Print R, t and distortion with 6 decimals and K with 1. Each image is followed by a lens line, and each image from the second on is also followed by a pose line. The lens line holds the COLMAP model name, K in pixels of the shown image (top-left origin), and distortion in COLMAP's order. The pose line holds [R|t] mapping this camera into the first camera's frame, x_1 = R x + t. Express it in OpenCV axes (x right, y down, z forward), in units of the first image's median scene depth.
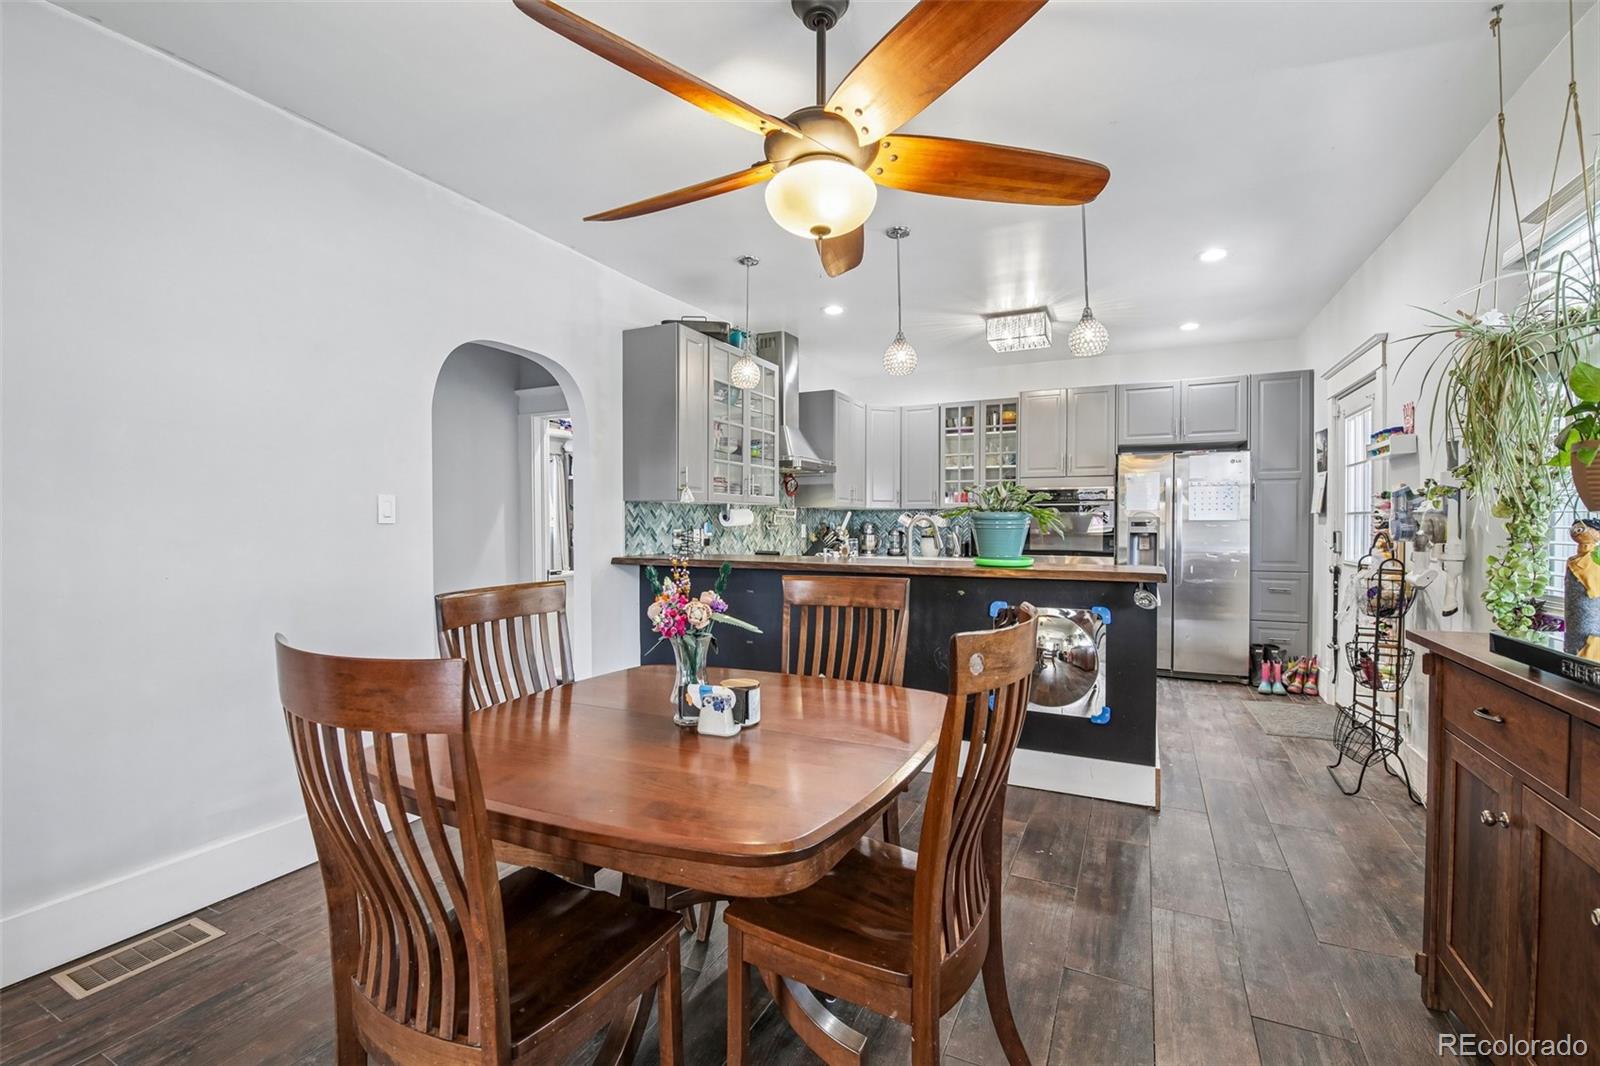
lens RADIAL K [[692.9, 0, 792.7], [0, 692.9, 527.9], [0, 0, 1]] dist [-0.007957, -0.000184]
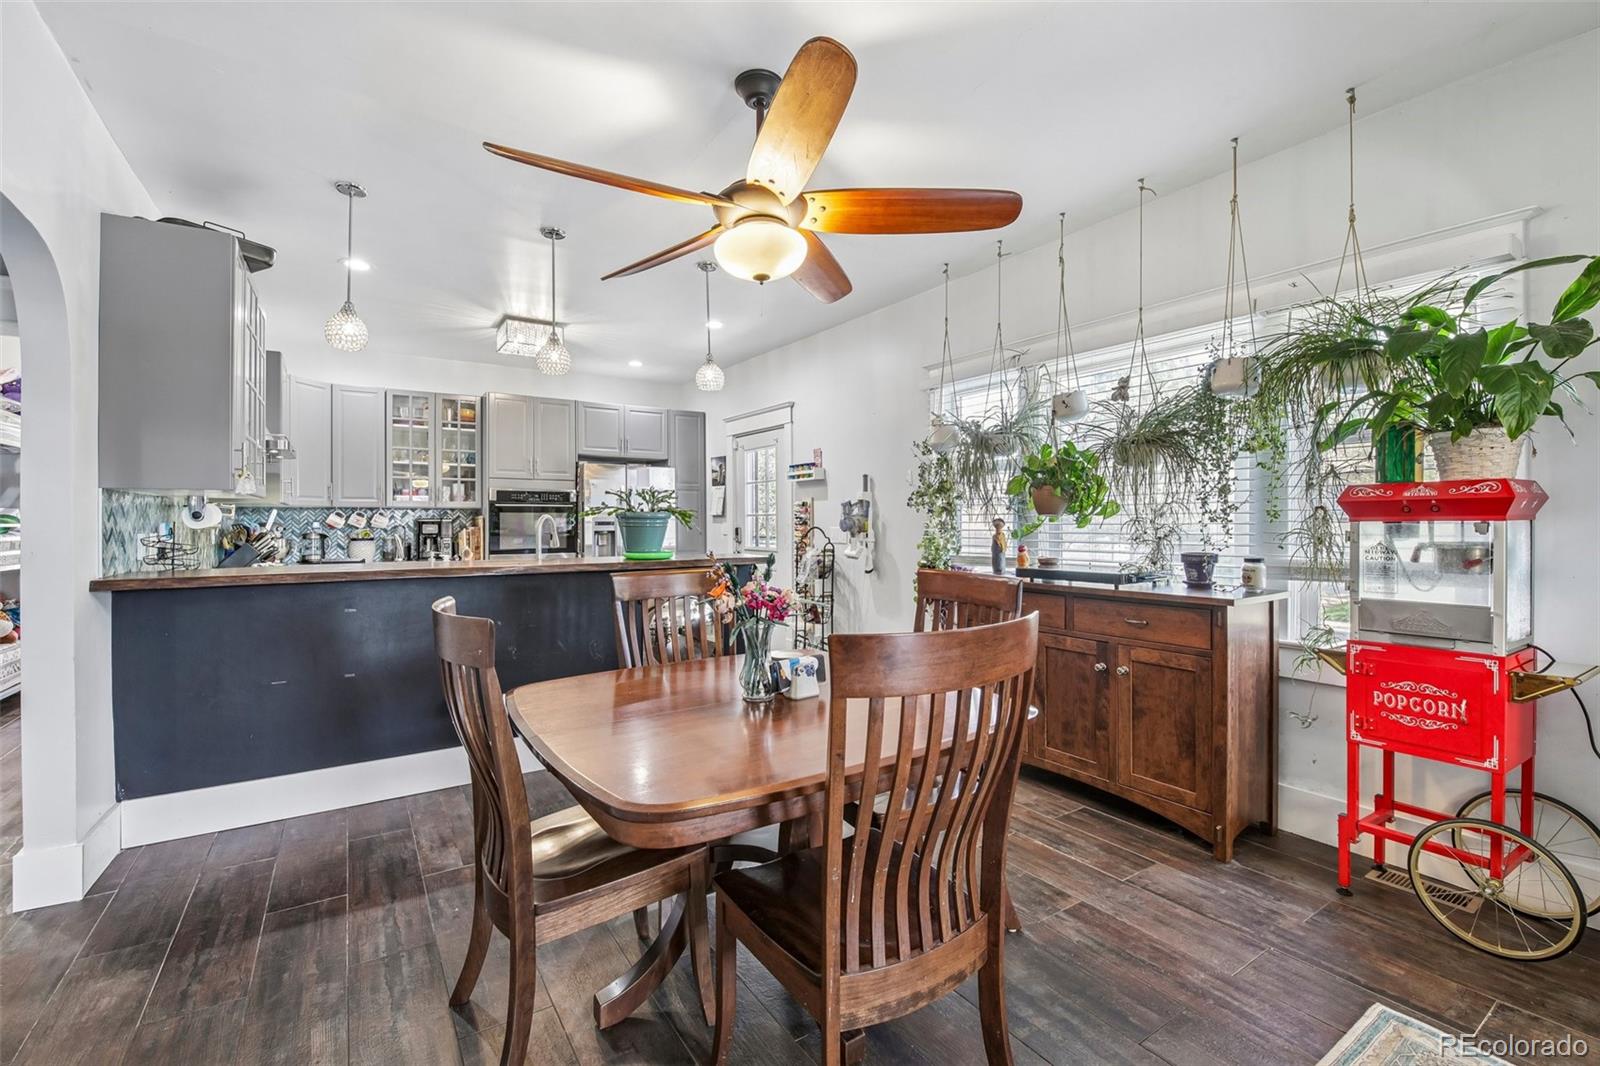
lens RADIAL K [[698.6, 0, 790.8], [0, 698.6, 519.8], [0, 0, 1]] dist [-0.007514, -0.007159]
pose [[0.509393, 0.001515, 0.860532, -0.365331], [0.010393, 0.999915, -0.007913, 0.000873], [-0.860471, 0.012974, 0.509334, 0.128706]]
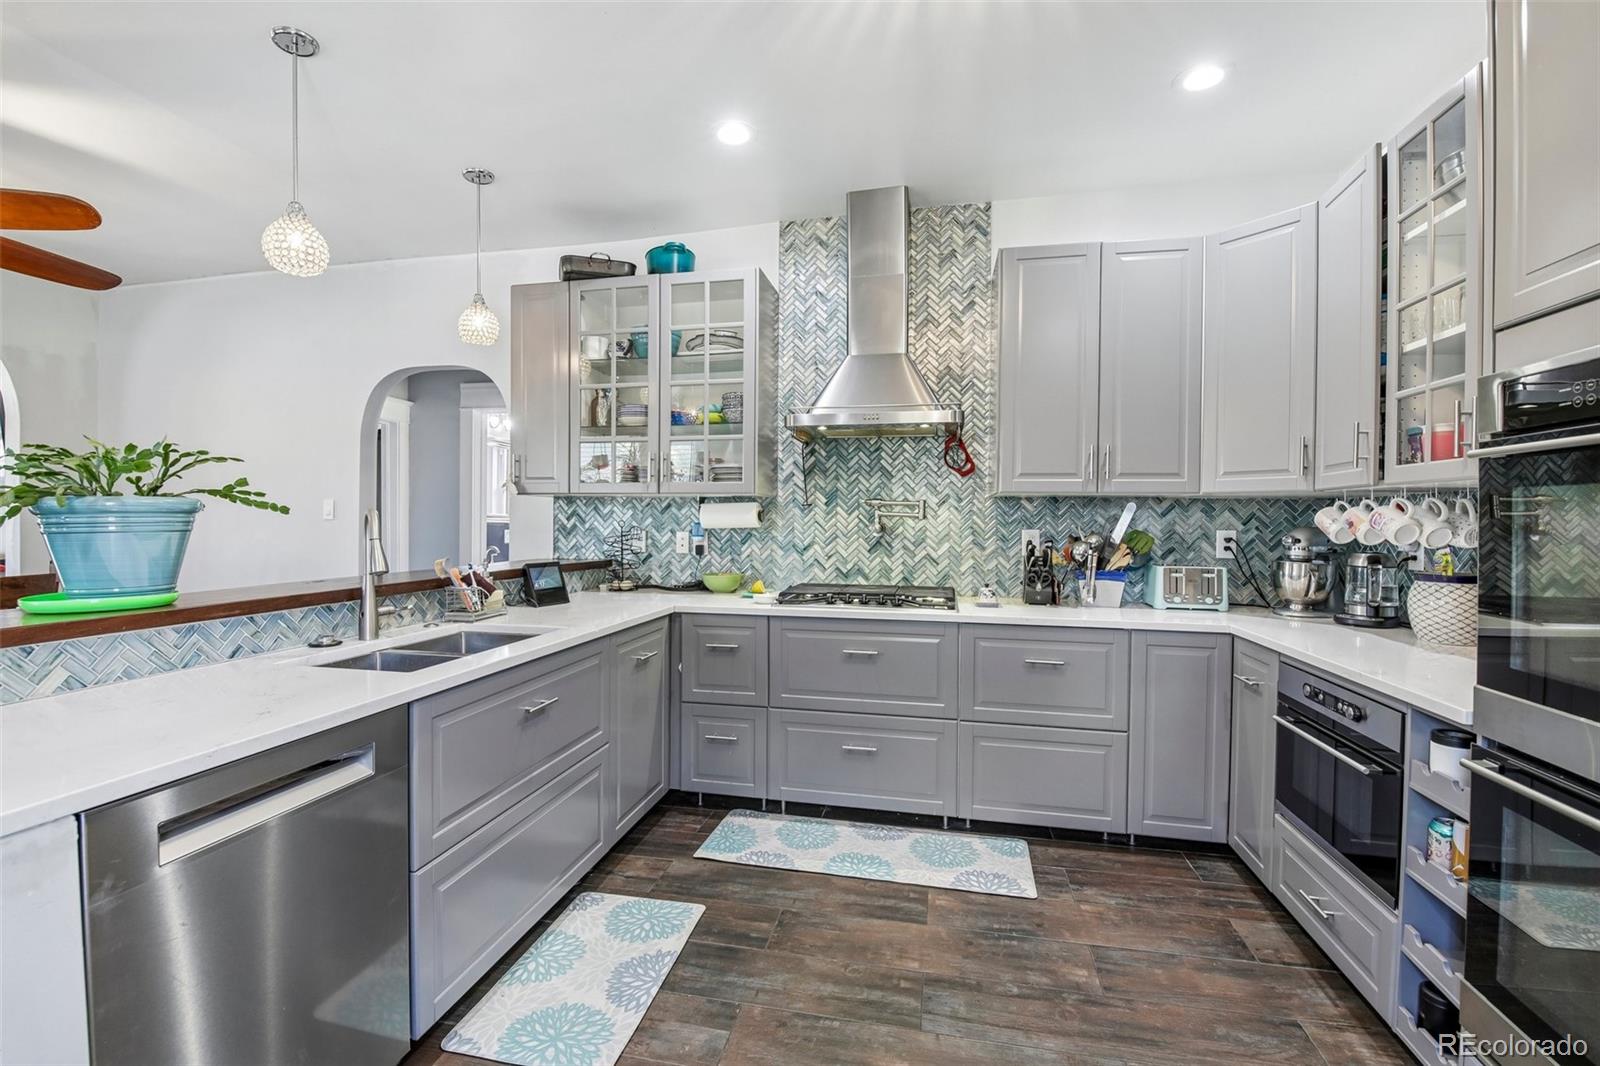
lens RADIAL K [[698.6, 0, 790.8], [0, 698.6, 519.8], [0, 0, 1]] dist [-0.007514, -0.007159]
pose [[0.244237, 0.003388, -0.969710, 0.557902], [-0.016216, 0.999868, -0.000591, -0.010872], [0.969580, 0.015870, 0.244260, 0.843819]]
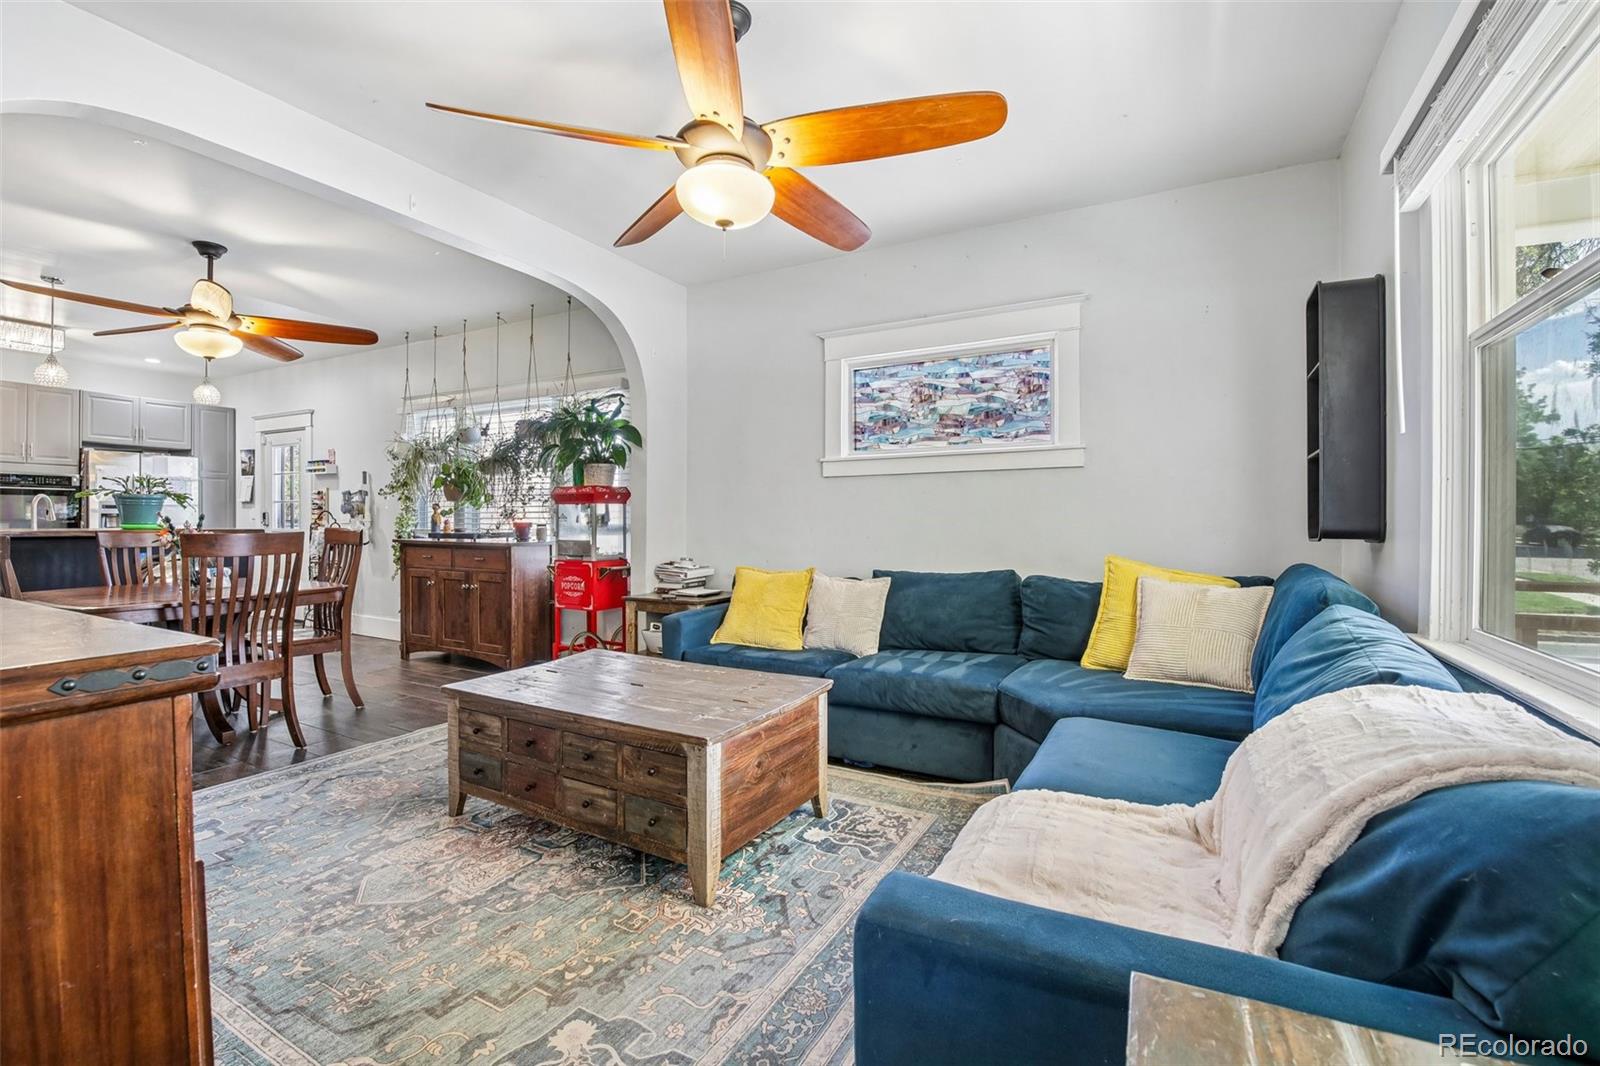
lens RADIAL K [[698.6, 0, 790.8], [0, 698.6, 519.8], [0, 0, 1]] dist [-0.007514, -0.007159]
pose [[0.042441, 0.001098, 0.999098, -0.725584], [0.003648, 0.999993, -0.001254, 0.025432], [-0.999092, 0.003698, 0.042437, -0.301669]]
